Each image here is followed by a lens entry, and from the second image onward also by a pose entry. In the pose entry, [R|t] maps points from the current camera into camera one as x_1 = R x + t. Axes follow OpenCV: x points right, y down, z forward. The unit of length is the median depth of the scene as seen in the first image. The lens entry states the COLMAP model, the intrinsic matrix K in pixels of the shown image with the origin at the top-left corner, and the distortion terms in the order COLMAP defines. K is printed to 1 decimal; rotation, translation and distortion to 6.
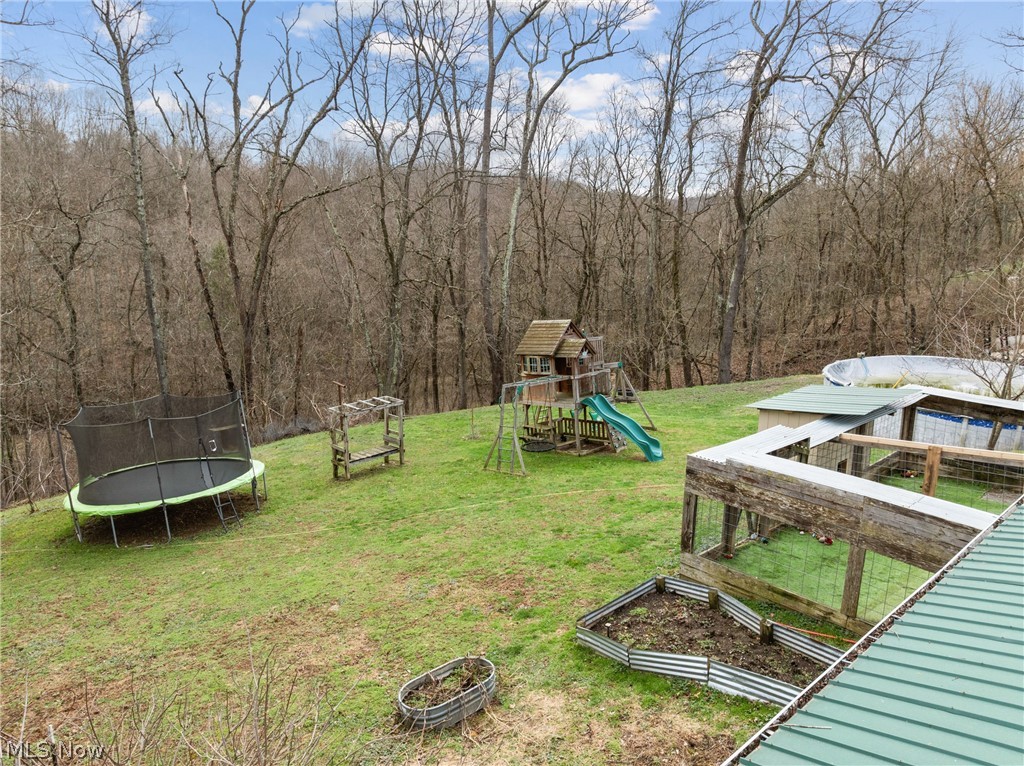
lens RADIAL K [[707.8, 0, 512.0], [0, 707.8, 383.0], [0, 0, 1]] dist [-0.064209, -0.000506]
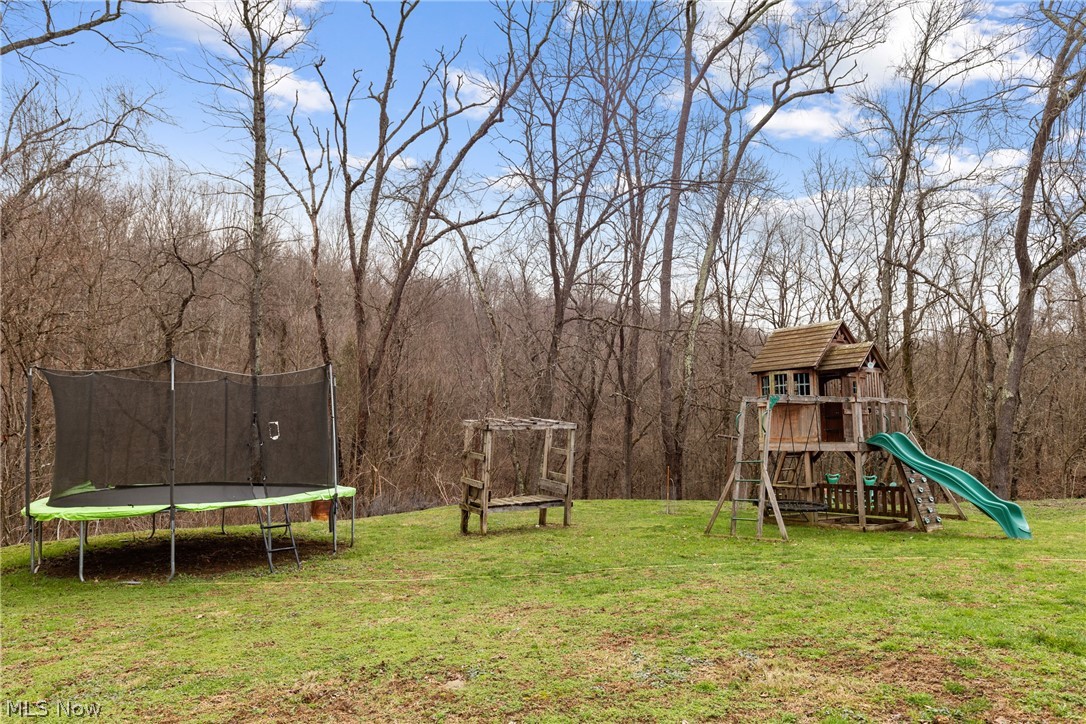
lens RADIAL K [[785.1, 0, 543.0], [0, 785.1, 362.0], [0, 0, 1]] dist [-0.000501, 0.000048]
pose [[0.987095, 0.047247, -0.153005, -0.075176], [-0.079192, 0.974494, -0.209976, 0.120690], [0.139182, 0.219383, 0.965660, 0.279041]]
